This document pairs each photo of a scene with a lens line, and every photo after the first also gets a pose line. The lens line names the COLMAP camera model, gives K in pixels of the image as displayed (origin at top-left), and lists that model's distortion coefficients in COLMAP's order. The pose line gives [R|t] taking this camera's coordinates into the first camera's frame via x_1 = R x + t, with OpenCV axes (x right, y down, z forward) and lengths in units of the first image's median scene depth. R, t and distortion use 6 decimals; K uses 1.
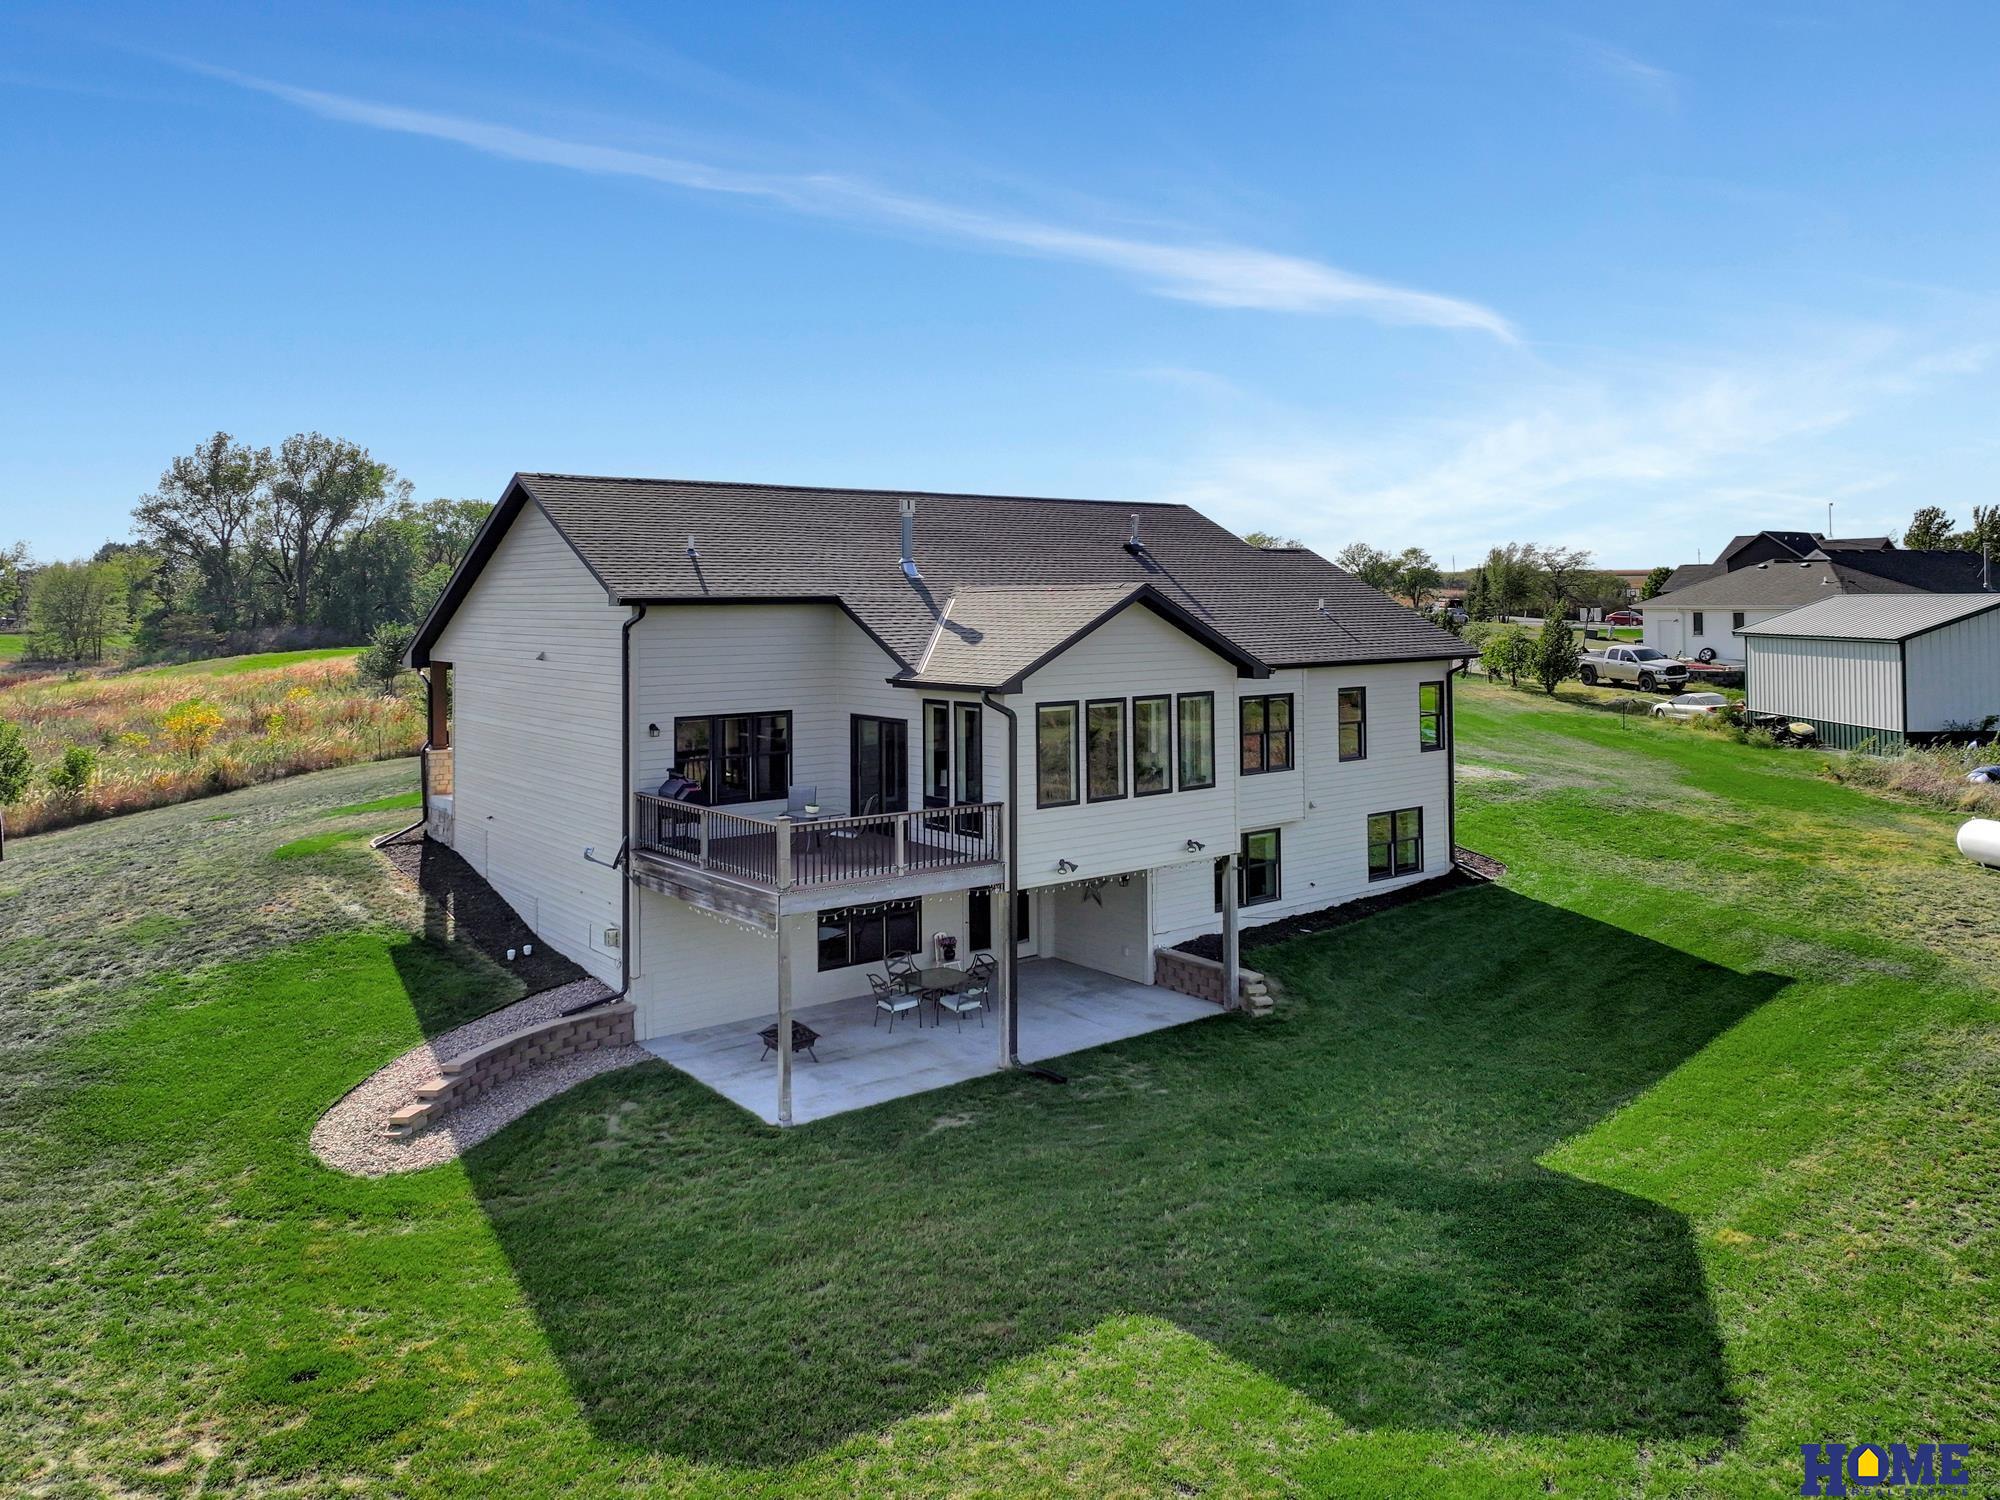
lens RADIAL K [[1490.7, 0, 990.9], [0, 1490.7, 546.7], [0, 0, 1]] dist [0.003225, 0.001223]
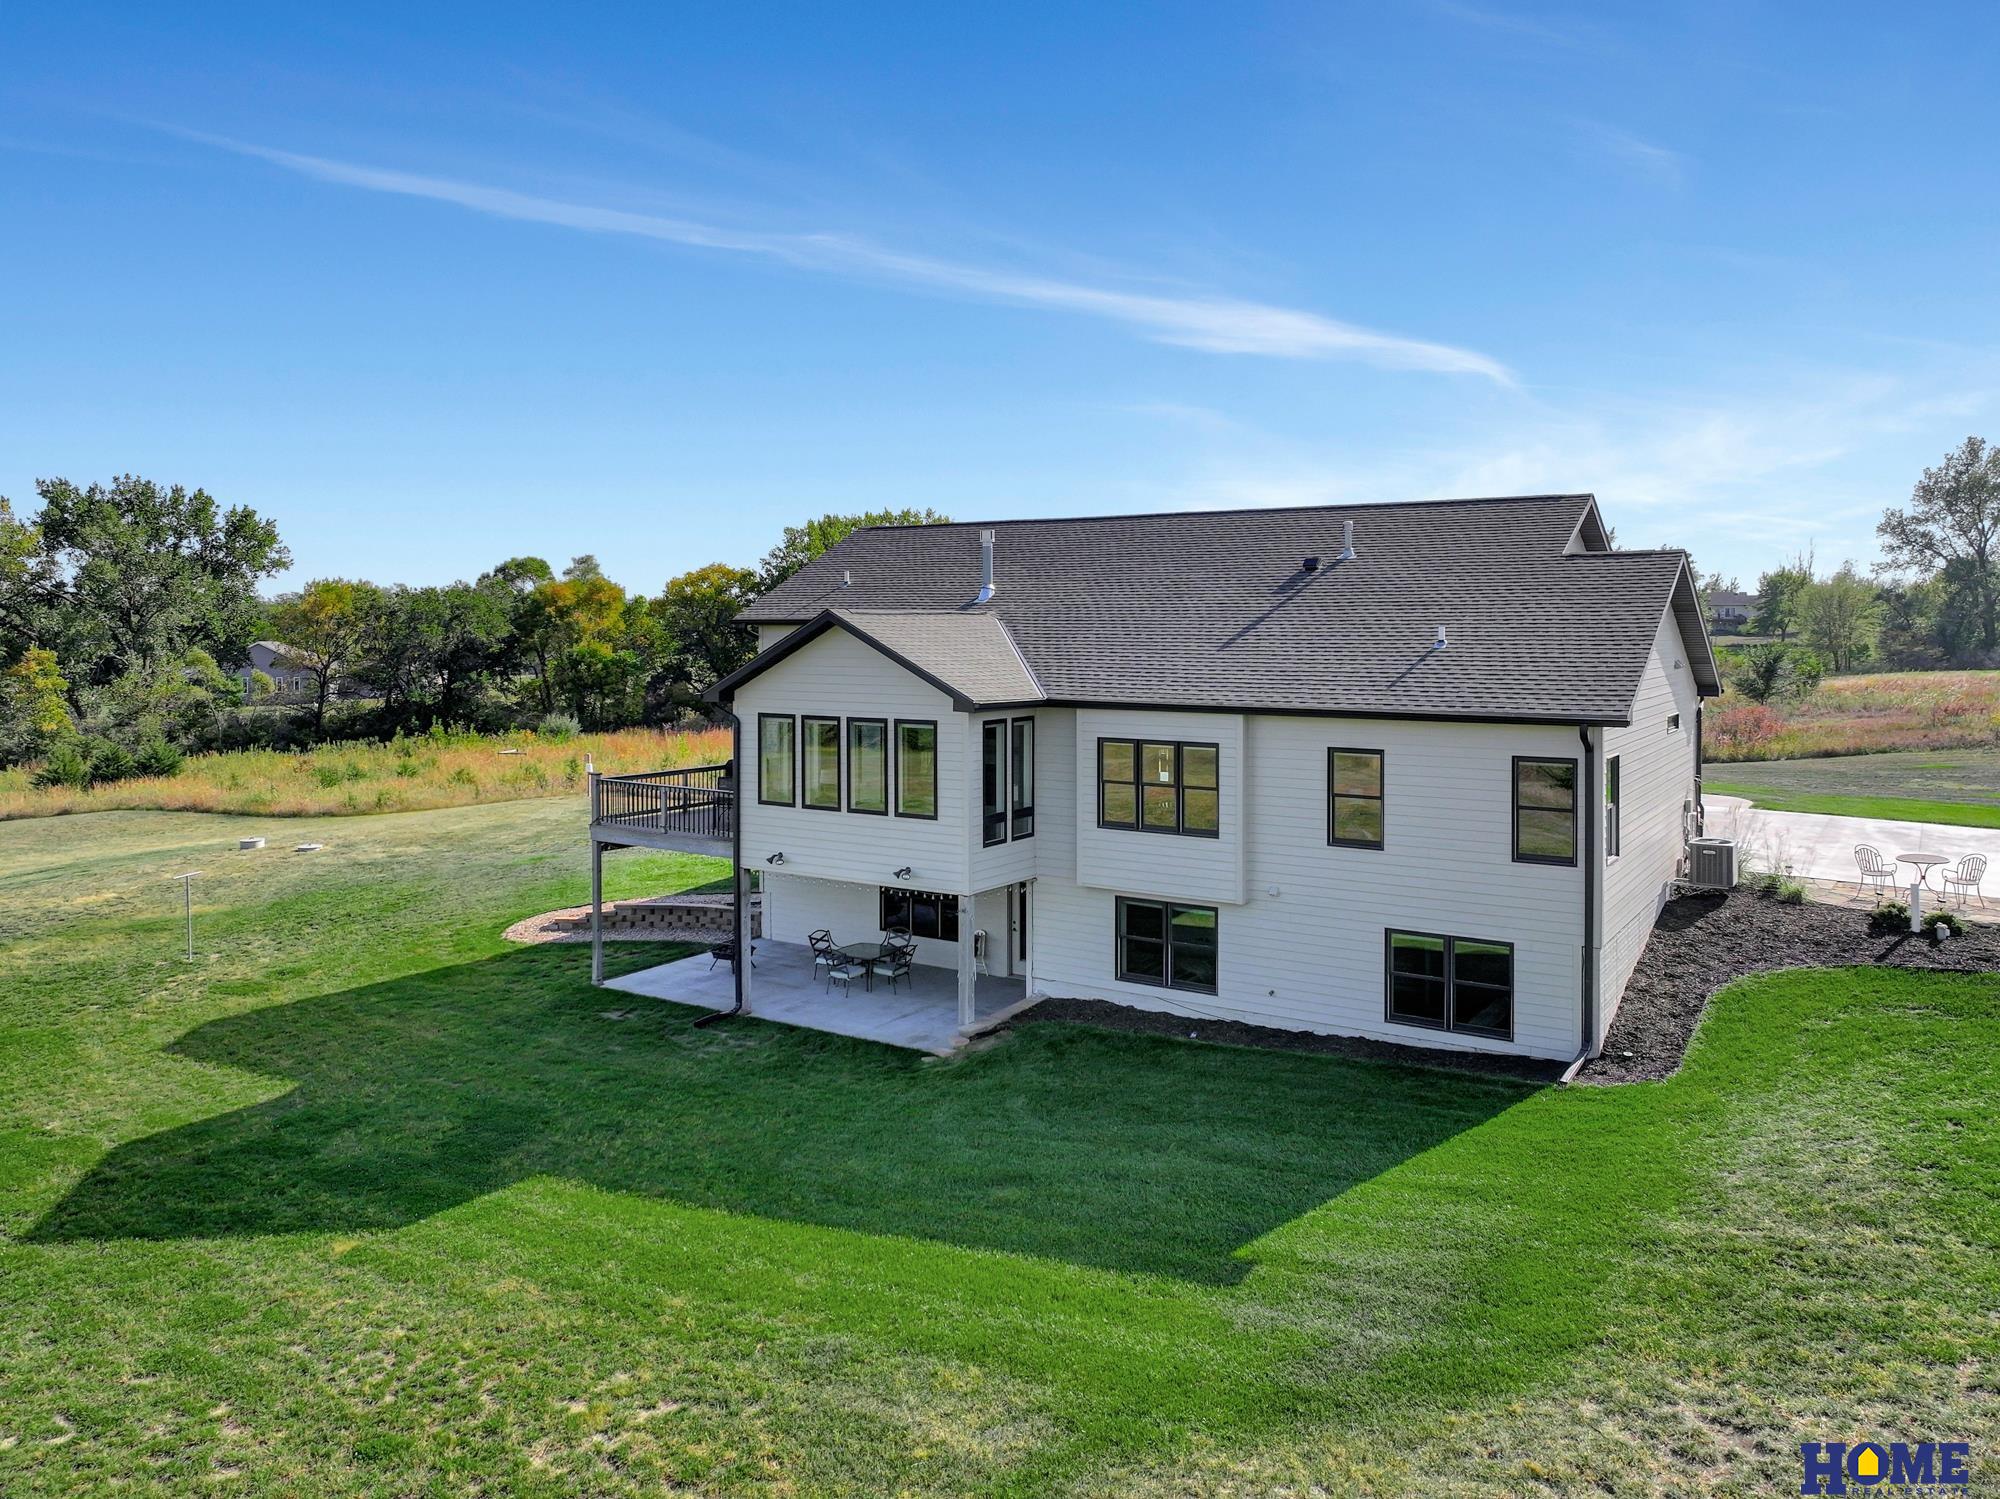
lens RADIAL K [[1446.0, 0, 983.7], [0, 1446.0, 644.1], [0, 0, 1]] dist [0.003124, 0.005329]
pose [[0.308817, 0.023029, -0.950843, 1.144228], [0.031859, 0.998895, 0.034540, 0.018097], [0.950588, -0.040960, 0.307742, 0.819208]]
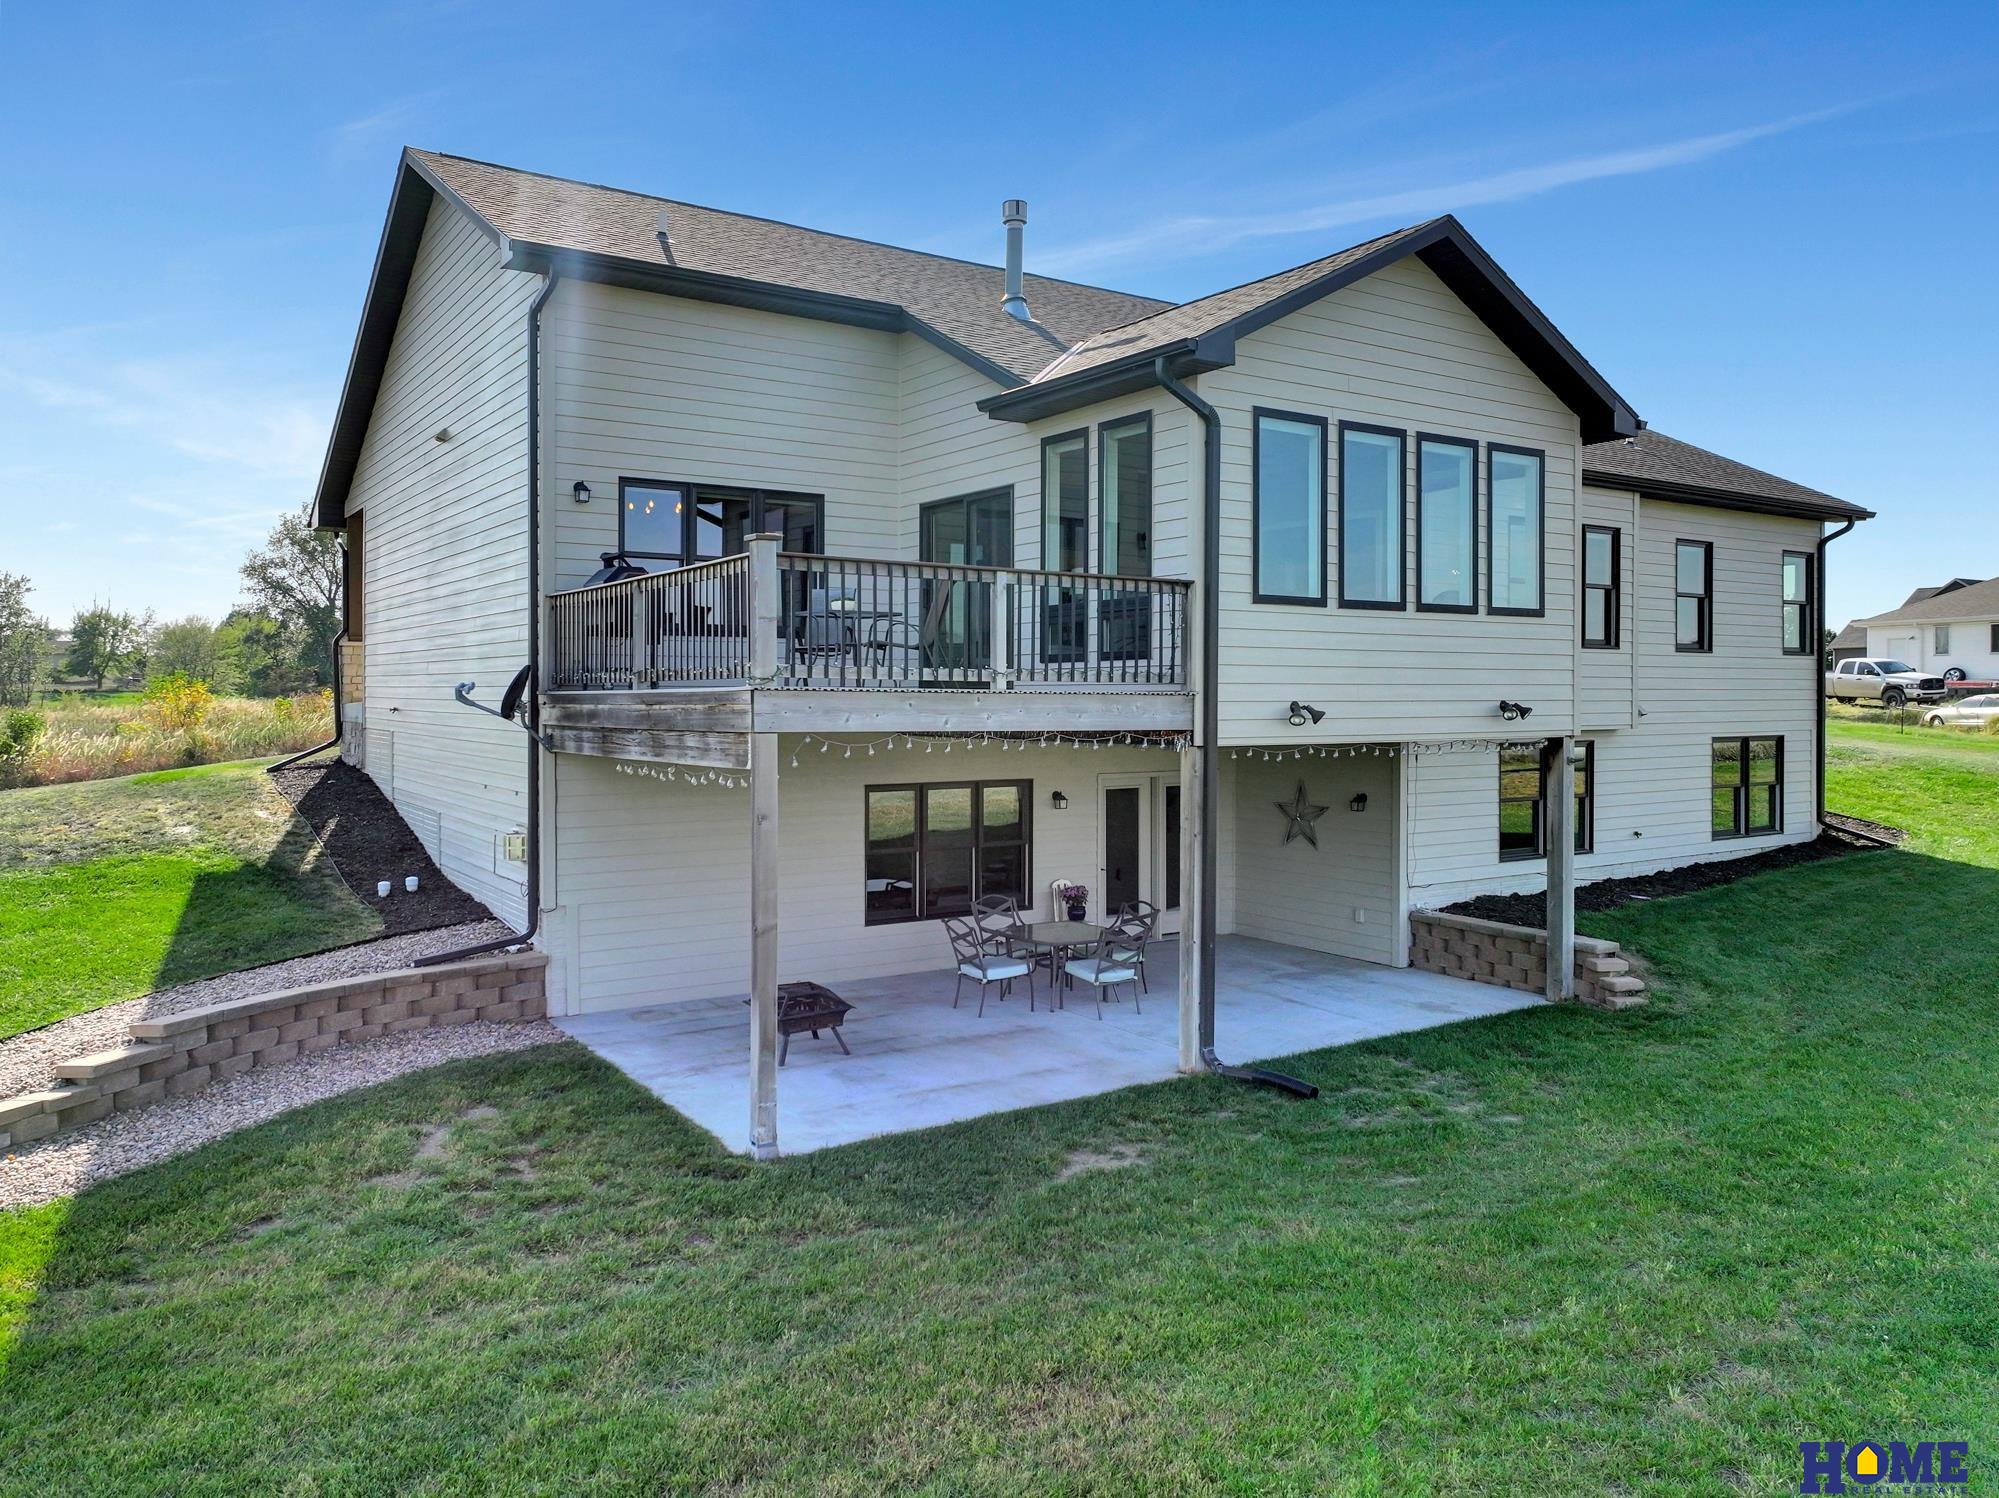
lens RADIAL K [[1433.2, 0, 981.8], [0, 1433.2, 697.7], [0, 0, 1]] dist [0.001210, 0.003420]
pose [[0.997209, 0.008582, -0.074166, -0.028041], [-0.006068, 0.999402, 0.034055, 0.192074], [0.074414, -0.033510, 0.996664, 0.469605]]
